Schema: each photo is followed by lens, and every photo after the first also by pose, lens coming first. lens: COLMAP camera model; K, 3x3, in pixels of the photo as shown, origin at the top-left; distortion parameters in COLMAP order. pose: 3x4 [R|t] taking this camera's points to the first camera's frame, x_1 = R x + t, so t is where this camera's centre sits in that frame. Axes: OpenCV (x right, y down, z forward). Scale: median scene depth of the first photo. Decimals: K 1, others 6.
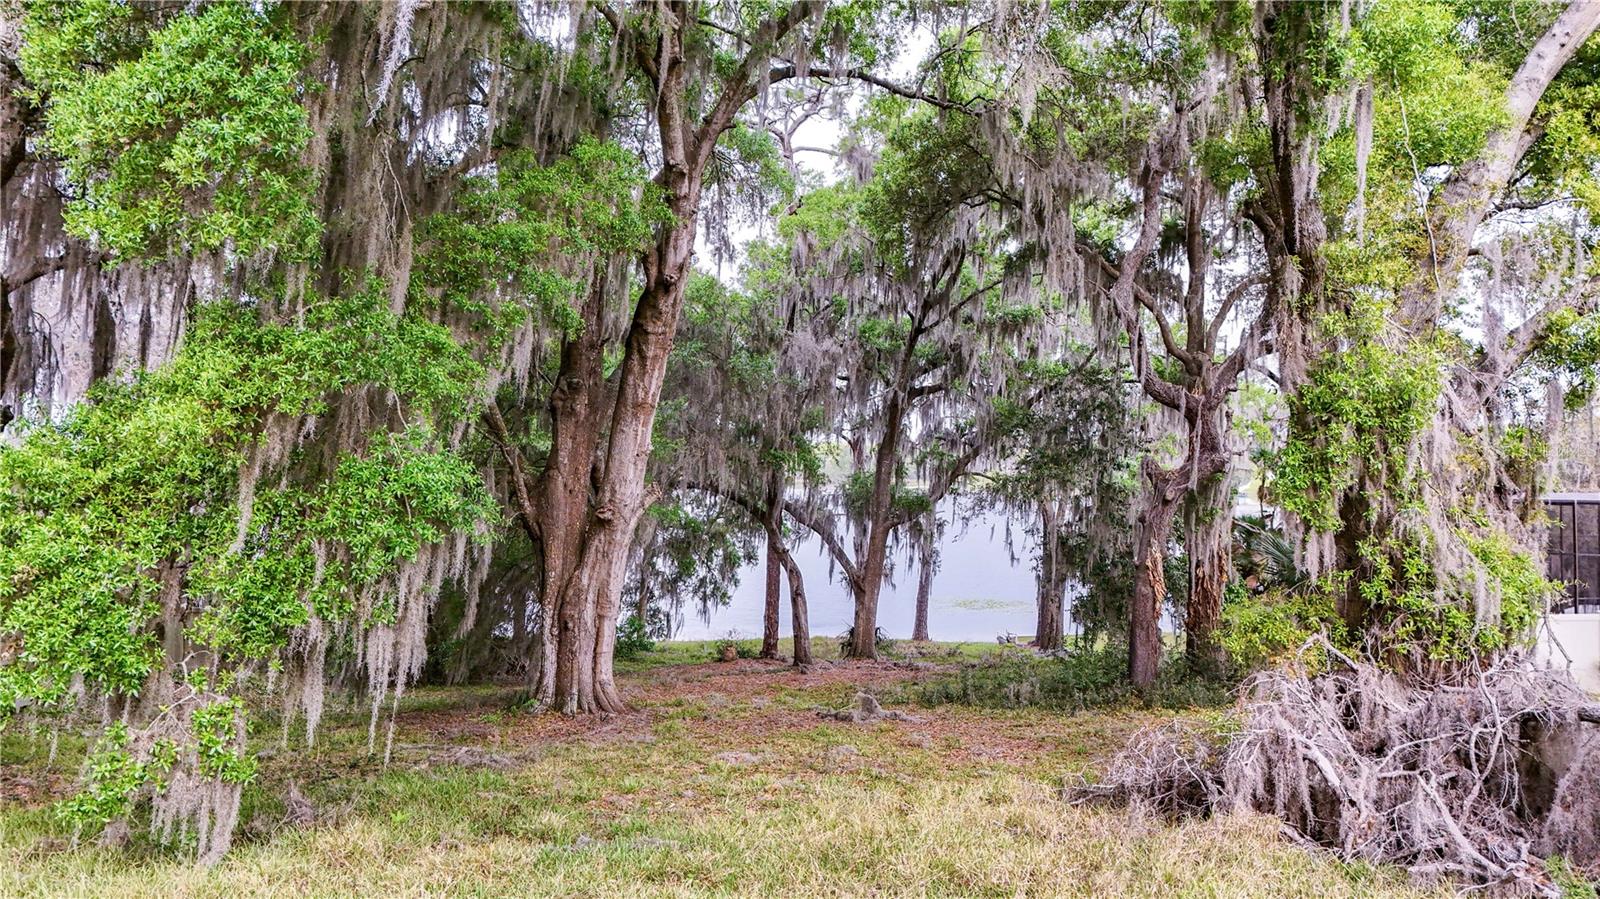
lens RADIAL K [[1110.4, 0, 805.9], [0, 1110.4, 448.5], [0, 0, 1]] dist [0.048983, -0.003186]
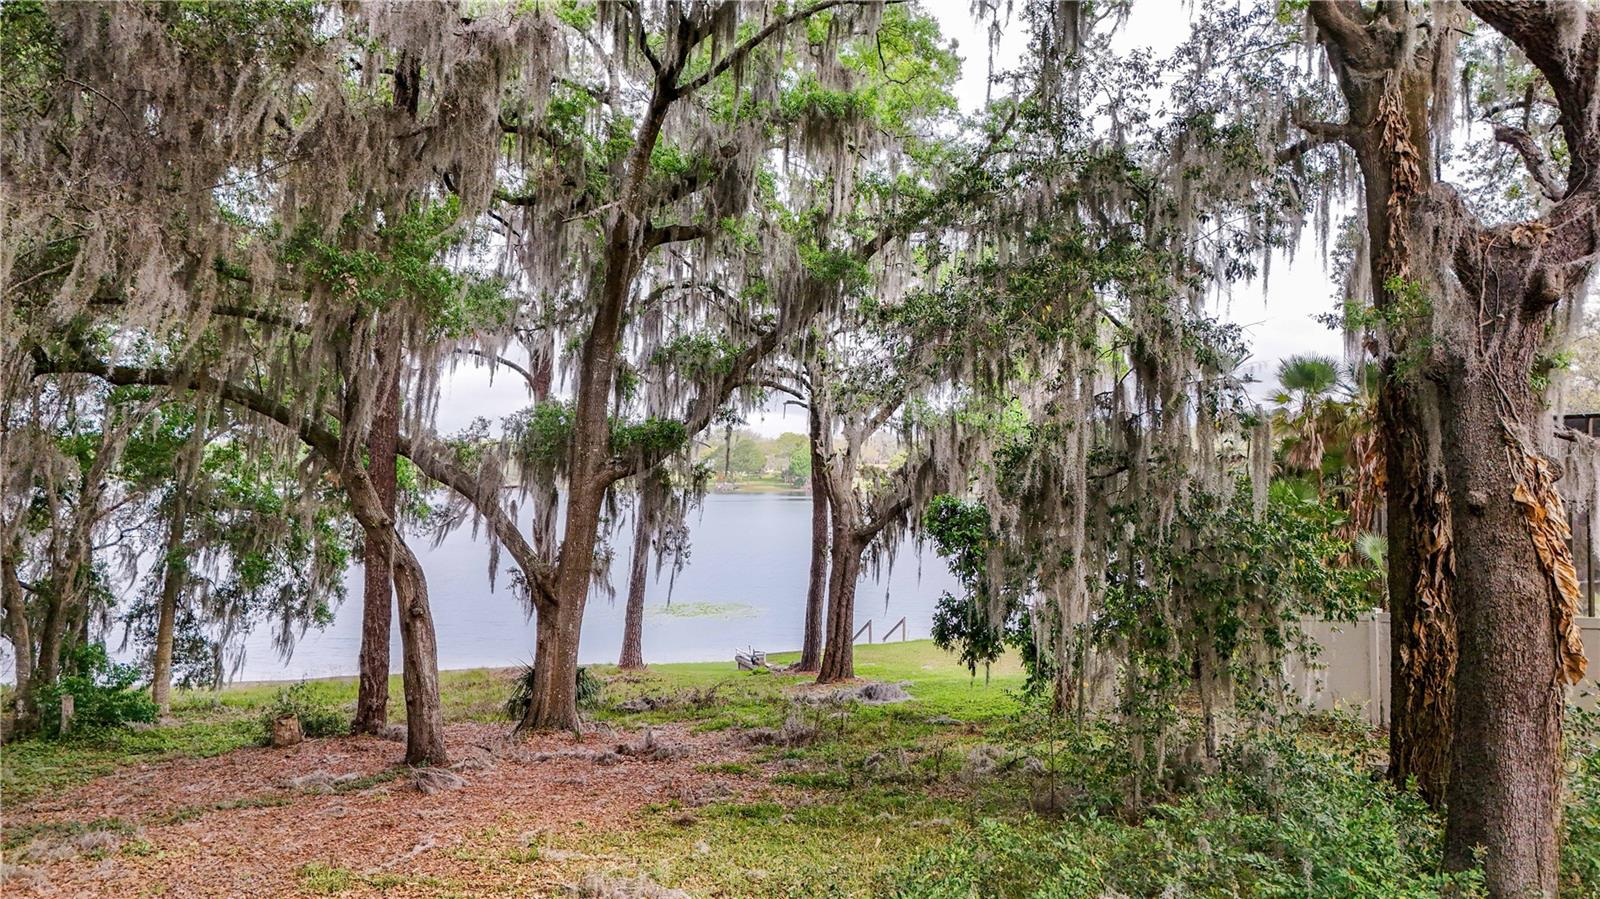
lens RADIAL K [[1110.4, 0, 805.9], [0, 1110.4, 448.5], [0, 0, 1]] dist [0.048983, -0.003186]
pose [[0.960731, 0.007174, 0.277388, 0.020558], [-0.007762, 0.999969, 0.001020, 0.057007], [-0.277372, -0.003133, 0.960758, 0.490321]]
